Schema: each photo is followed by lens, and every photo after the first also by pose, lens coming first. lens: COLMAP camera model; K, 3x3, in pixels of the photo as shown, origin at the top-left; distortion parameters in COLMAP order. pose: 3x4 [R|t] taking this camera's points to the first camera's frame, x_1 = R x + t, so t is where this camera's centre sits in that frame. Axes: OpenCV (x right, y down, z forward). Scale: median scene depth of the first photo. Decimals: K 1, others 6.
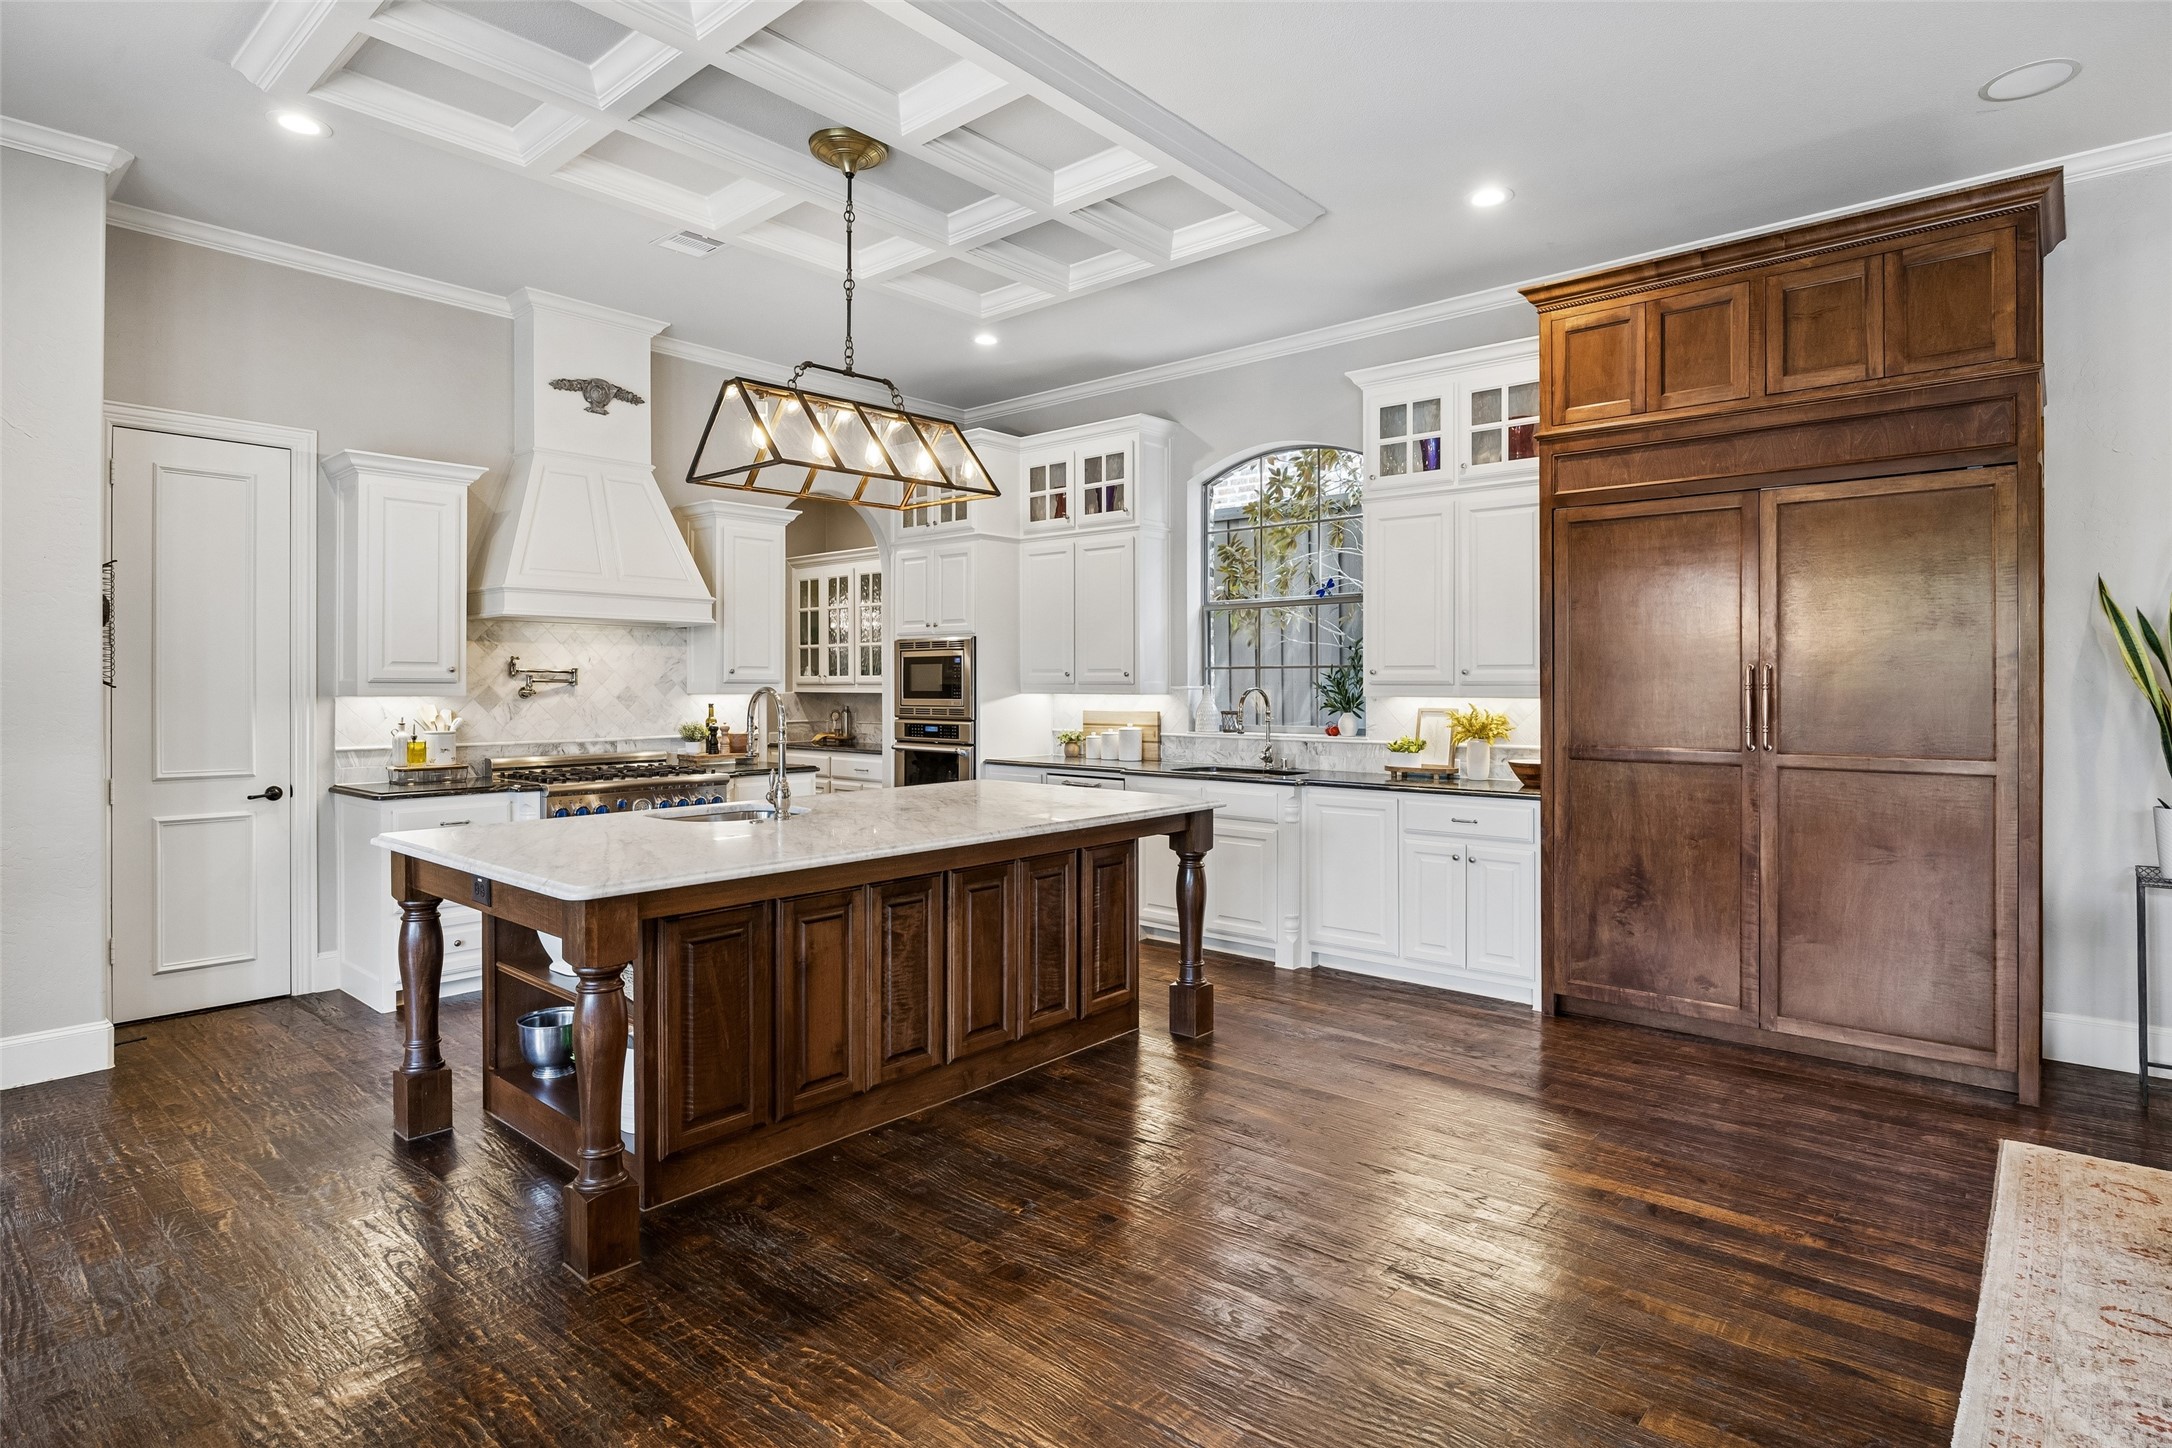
lens RADIAL K [[1120.6, 0, 1097.9], [0, 1120.6, 686.1], [0, 0, 1]] dist [-0.008477, -0.000695]
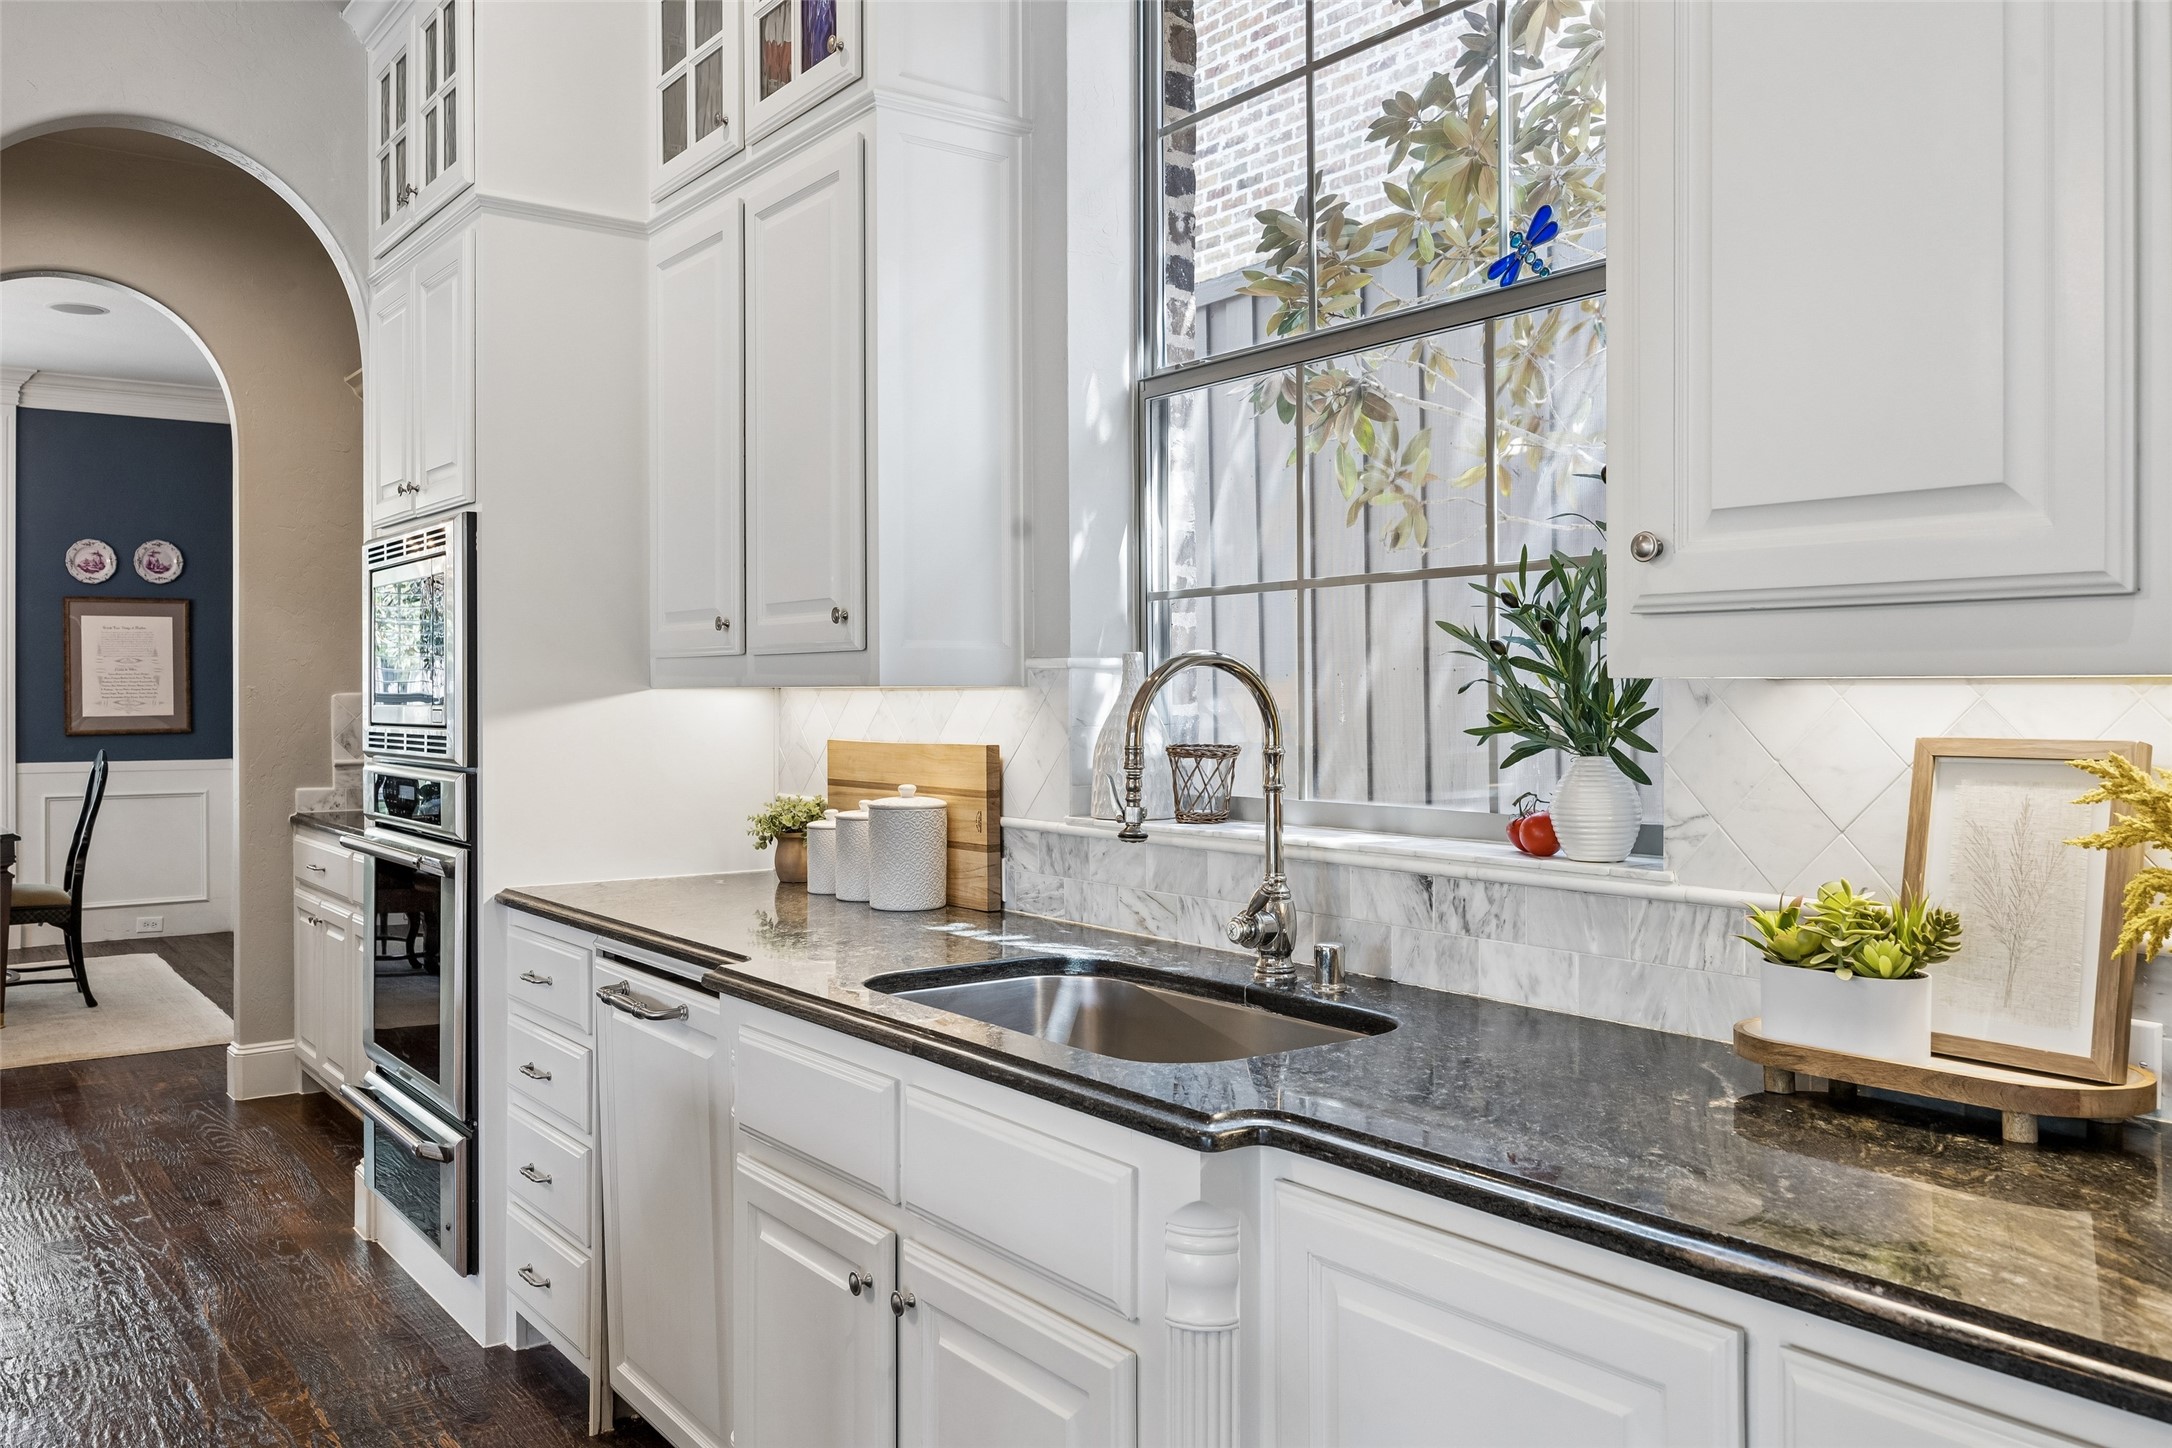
lens RADIAL K [[1678.2, 0, 1095.1], [0, 1678.2, 703.9], [0, 0, 1]] dist [-0.000775, -0.006297]
pose [[0.978903, -0.000202, -0.204323, 0.238582], [0.000848, 0.999995, 0.003077, 0.014530], [0.204322, -0.003186, 0.978899, 0.794773]]
